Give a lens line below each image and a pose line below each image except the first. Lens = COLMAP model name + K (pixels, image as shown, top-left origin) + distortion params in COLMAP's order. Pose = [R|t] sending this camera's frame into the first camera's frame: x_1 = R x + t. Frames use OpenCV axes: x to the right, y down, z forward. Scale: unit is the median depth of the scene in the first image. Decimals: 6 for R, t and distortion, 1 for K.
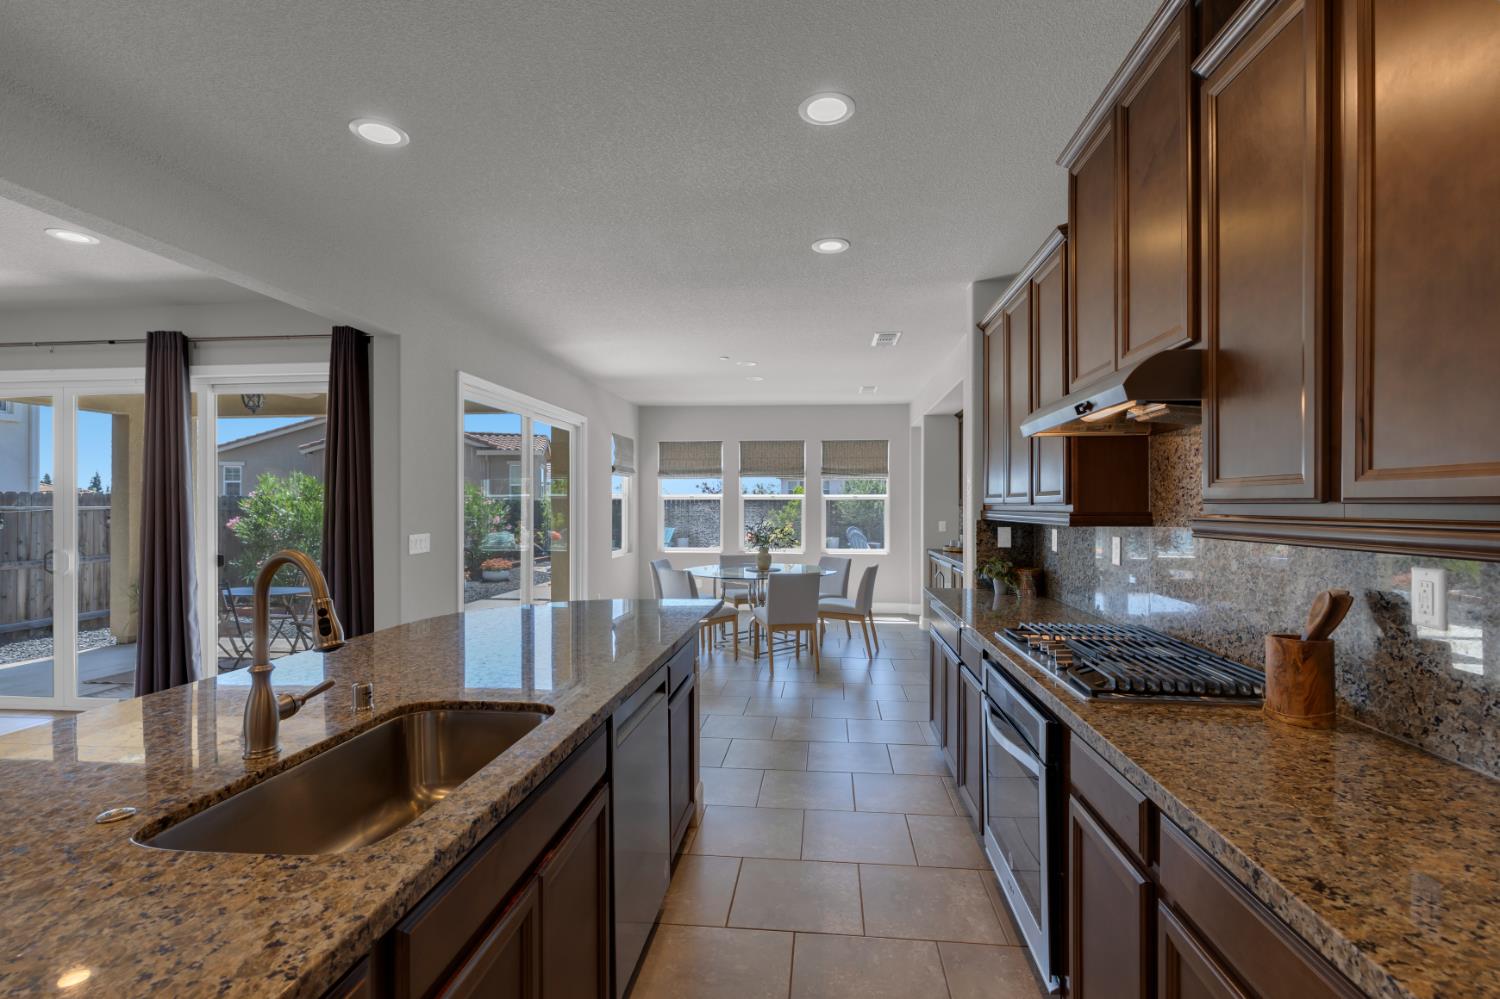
lens RADIAL K [[688.9, 0, 756.7], [0, 688.9, 506.2], [0, 0, 1]] dist [-0.000634, 0.001490]
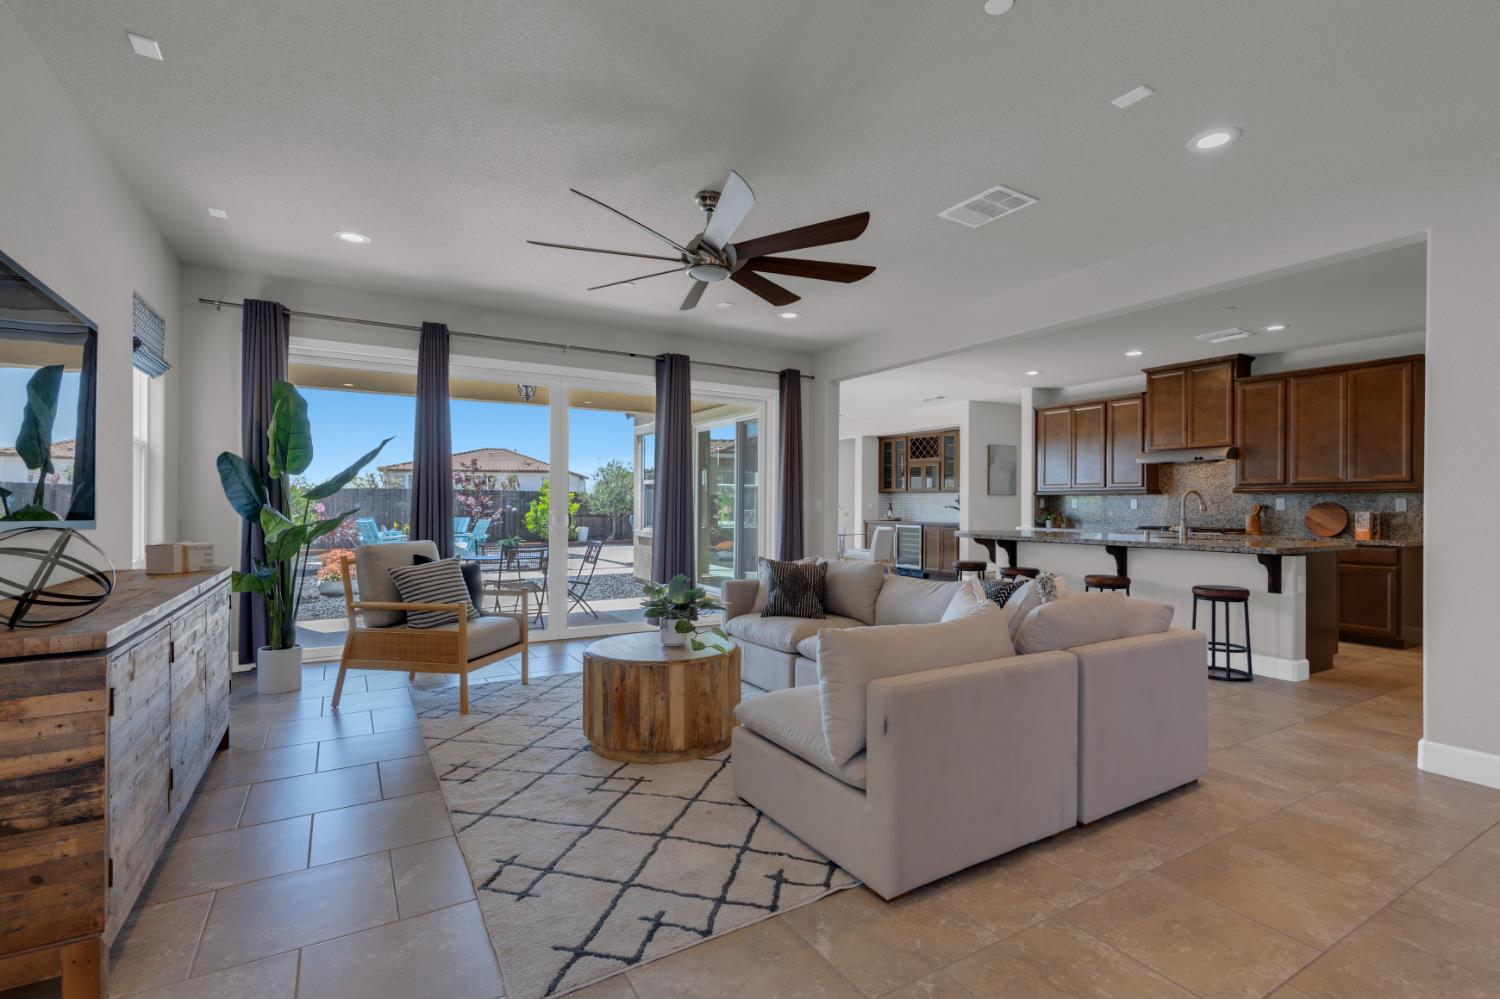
lens RADIAL K [[694.4, 0, 756.2], [0, 694.4, 499.3], [0, 0, 1]] dist [0.000558, 0.000229]
pose [[0.802506, 0.011482, 0.596533, -0.910781], [-0.006242, 0.999922, -0.010849, 0.032373], [-0.596611, 0.004983, 0.802515, -0.135516]]
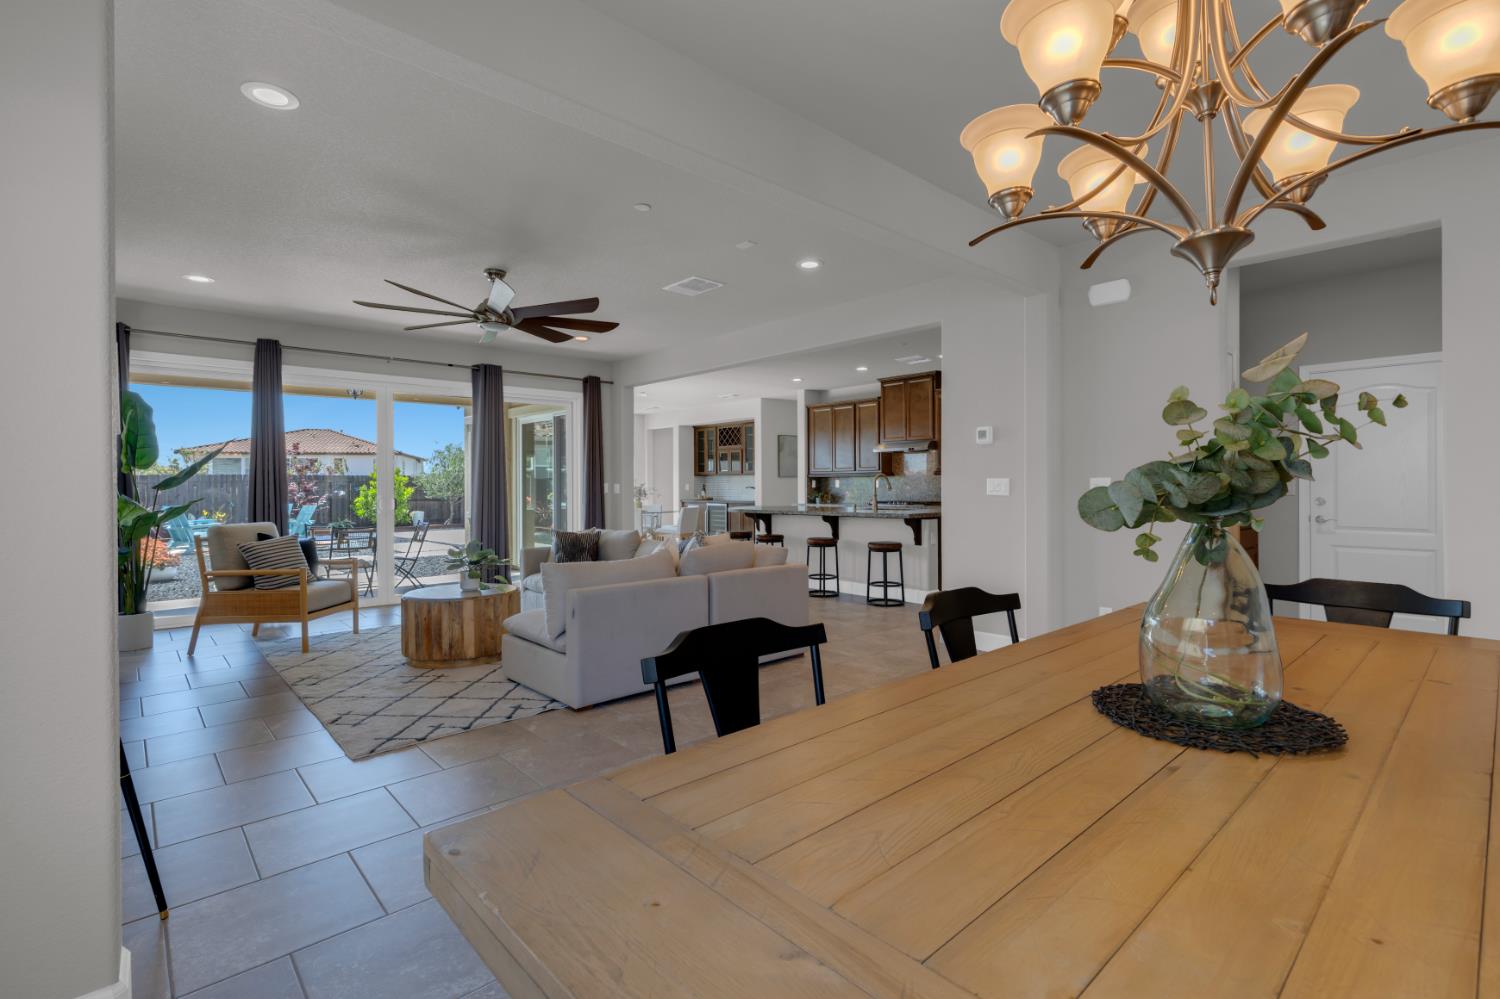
lens RADIAL K [[697.0, 0, 753.3], [0, 697.0, 481.7], [0, 0, 1]] dist [0.001869, 0.000374]
pose [[0.668911, 0.001164, 0.743342, -0.984969], [0.006634, 0.999950, -0.007535, 0.029356], [-0.743313, 0.009971, 0.668869, -0.360201]]
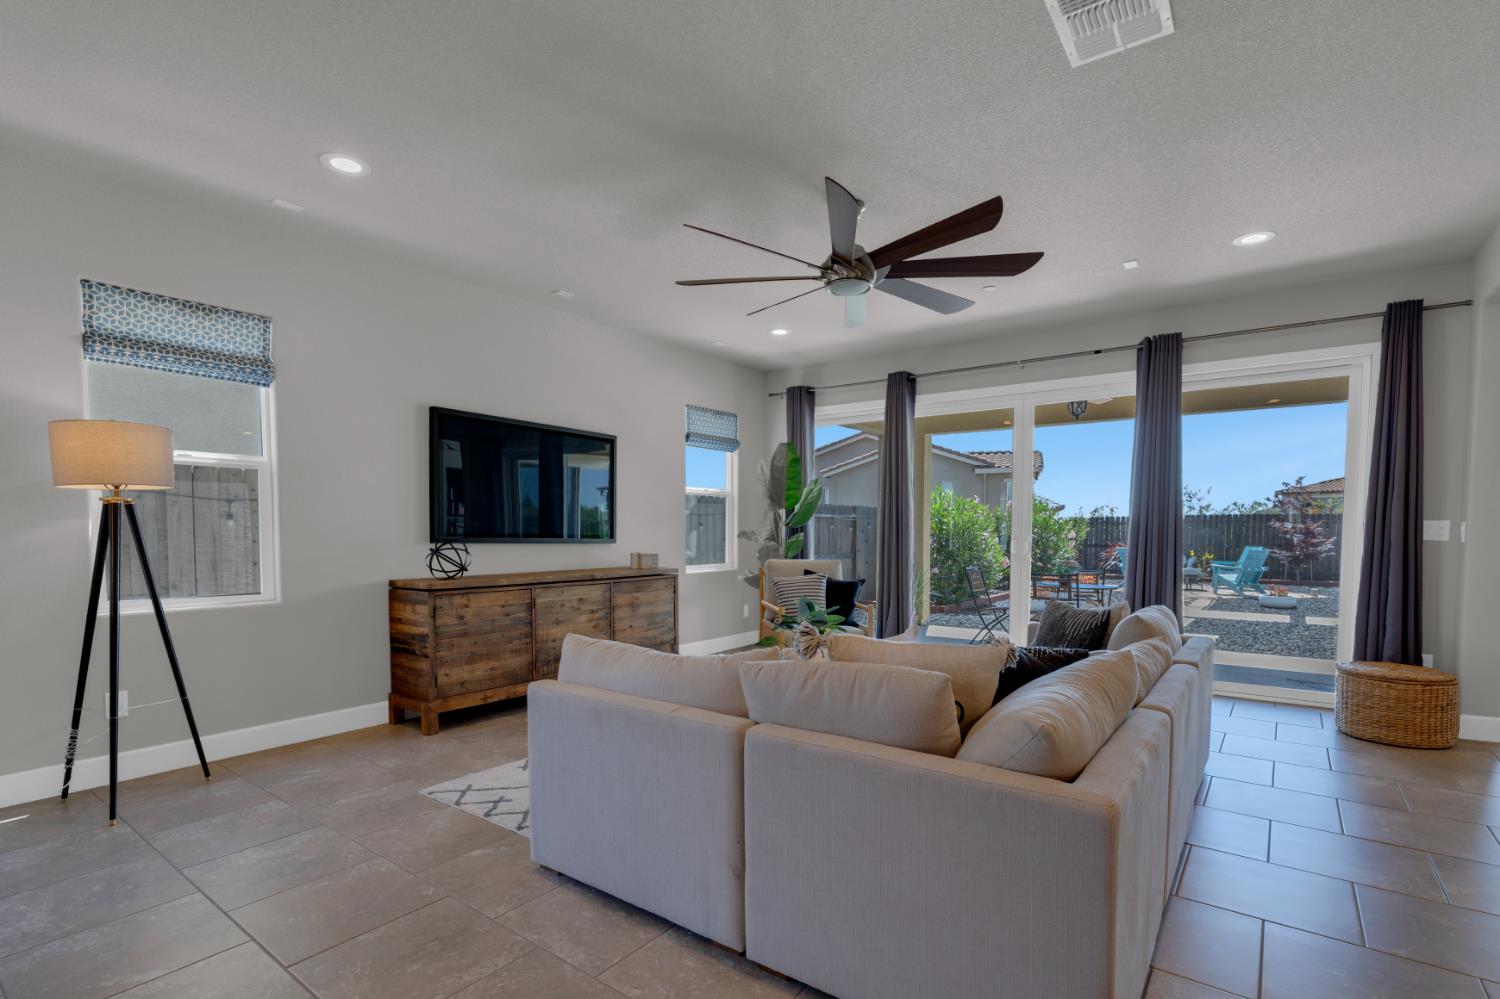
lens RADIAL K [[705.4, 0, 762.1], [0, 705.4, 563.8], [0, 0, 1]] dist [-0.000190, 0.000332]
pose [[0.857818, 0.029410, -0.513111, -0.475200], [-0.005038, 0.998795, 0.048827, 0.031233], [0.513928, -0.039299, 0.856932, -0.166643]]
